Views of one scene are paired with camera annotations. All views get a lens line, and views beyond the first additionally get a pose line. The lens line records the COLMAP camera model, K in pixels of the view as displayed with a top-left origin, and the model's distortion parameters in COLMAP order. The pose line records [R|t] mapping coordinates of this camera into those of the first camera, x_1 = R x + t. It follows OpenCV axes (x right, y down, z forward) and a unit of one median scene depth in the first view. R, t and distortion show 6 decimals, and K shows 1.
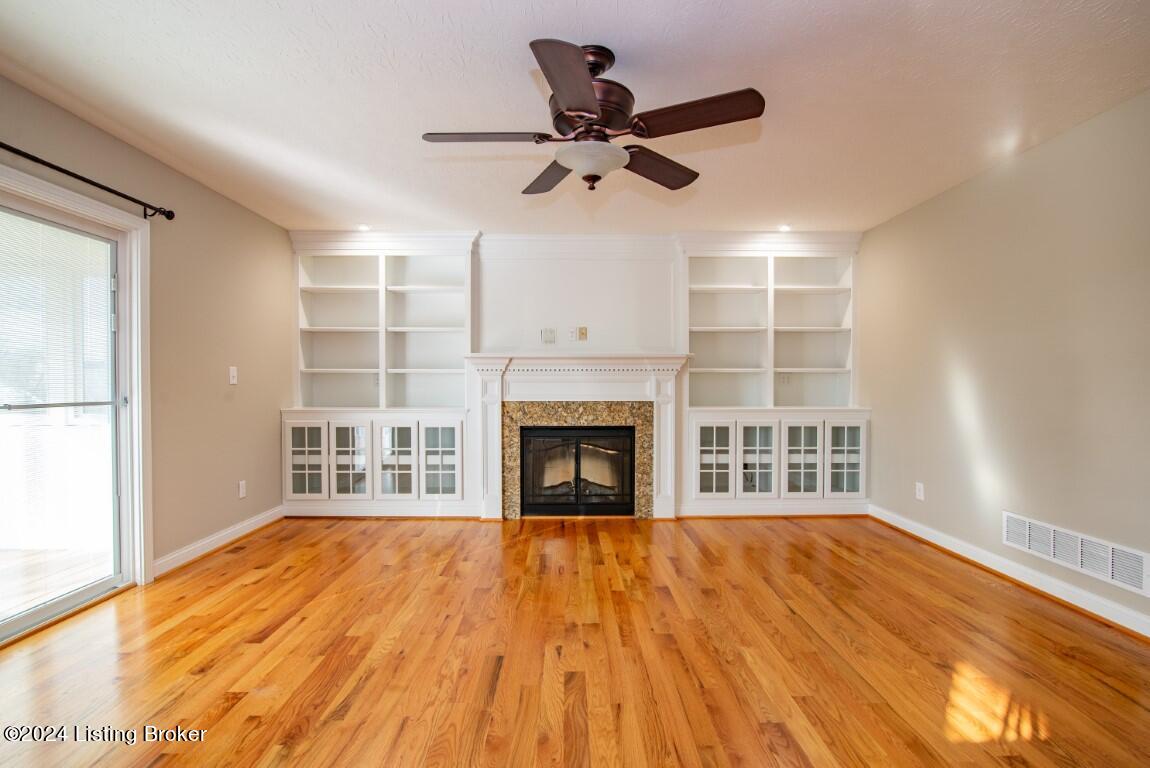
lens RADIAL K [[529.2, 0, 567.2], [0, 529.2, 393.1], [0, 0, 1]] dist [-0.016109, -0.000484]
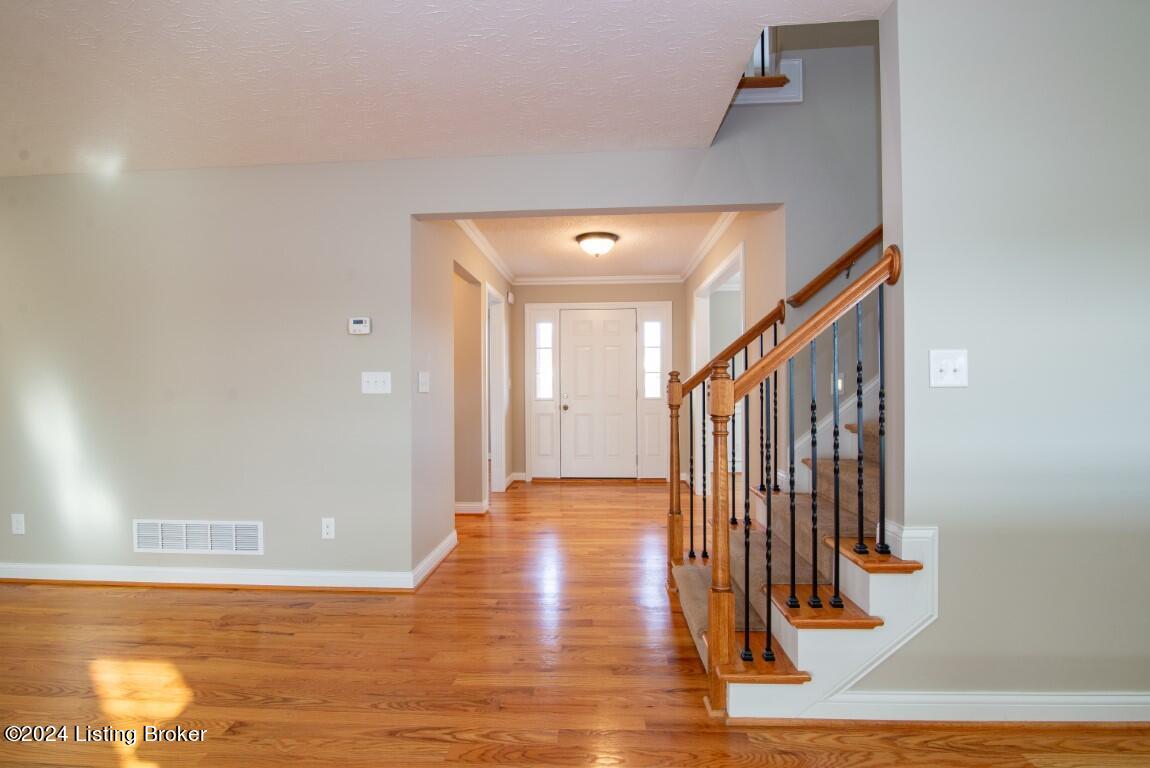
lens RADIAL K [[529.2, 0, 570.0], [0, 529.2, 387.0], [0, 0, 1]] dist [-0.016109, -0.000484]
pose [[0.068919, 0.002128, 0.997620, -0.113789], [0.030073, 0.999539, -0.004209, 0.002107], [-0.997169, 0.030292, 0.068823, 0.101436]]
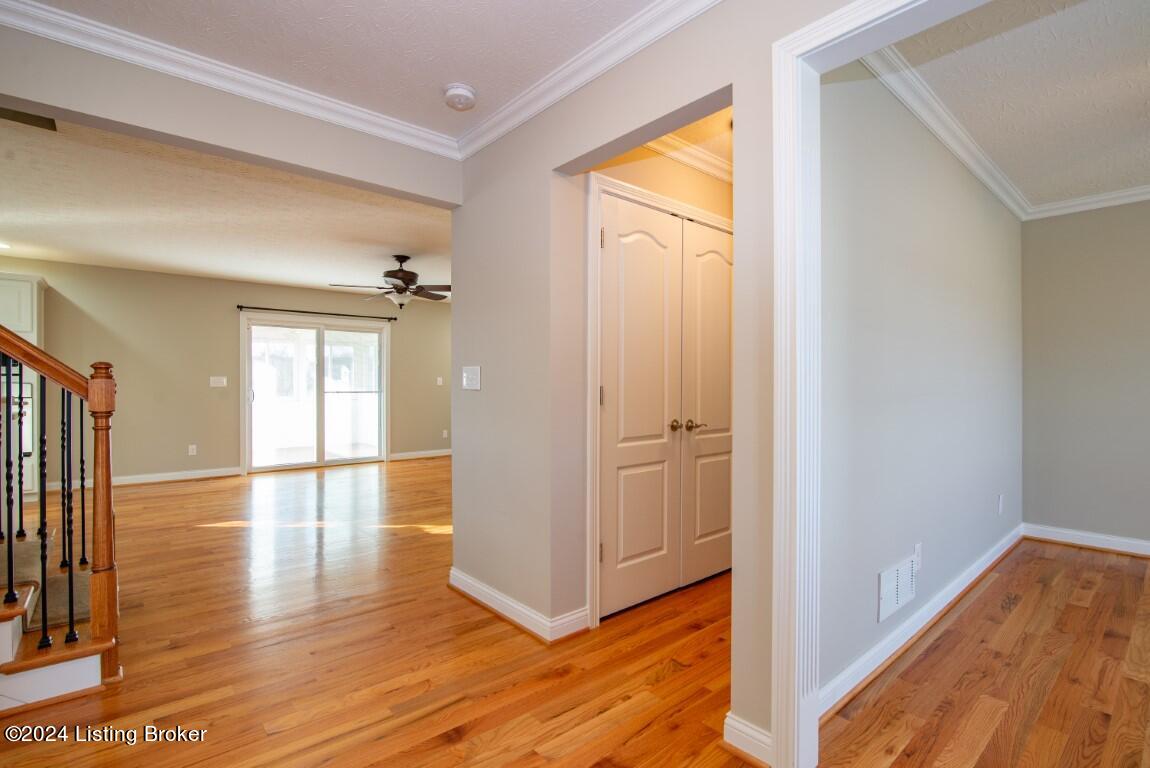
lens RADIAL K [[529.2, 0, 579.0], [0, 529.2, 384.3], [0, 0, 1]] dist [-0.016109, -0.000484]
pose [[0.654232, 0.000709, -0.756294, 1.900806], [-0.020495, 0.999649, -0.016792, 0.004426], [0.756016, 0.026486, 0.654017, -0.010146]]
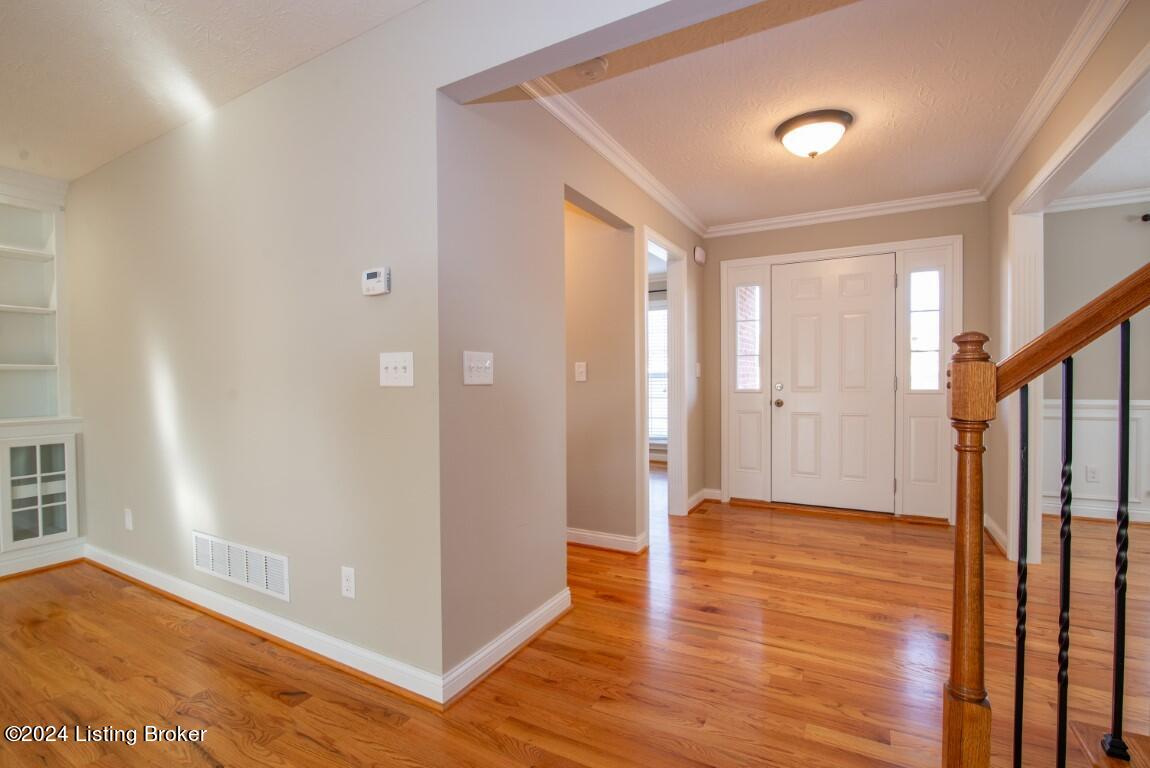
lens RADIAL K [[529.2, 0, 568.7], [0, 529.2, 388.6], [0, 0, 1]] dist [-0.016109, -0.000484]
pose [[0.497221, -0.021131, 0.867367, 0.444254], [0.029120, 0.999547, 0.007658, 0.003486], [-0.867135, 0.021450, 0.497611, 0.035027]]
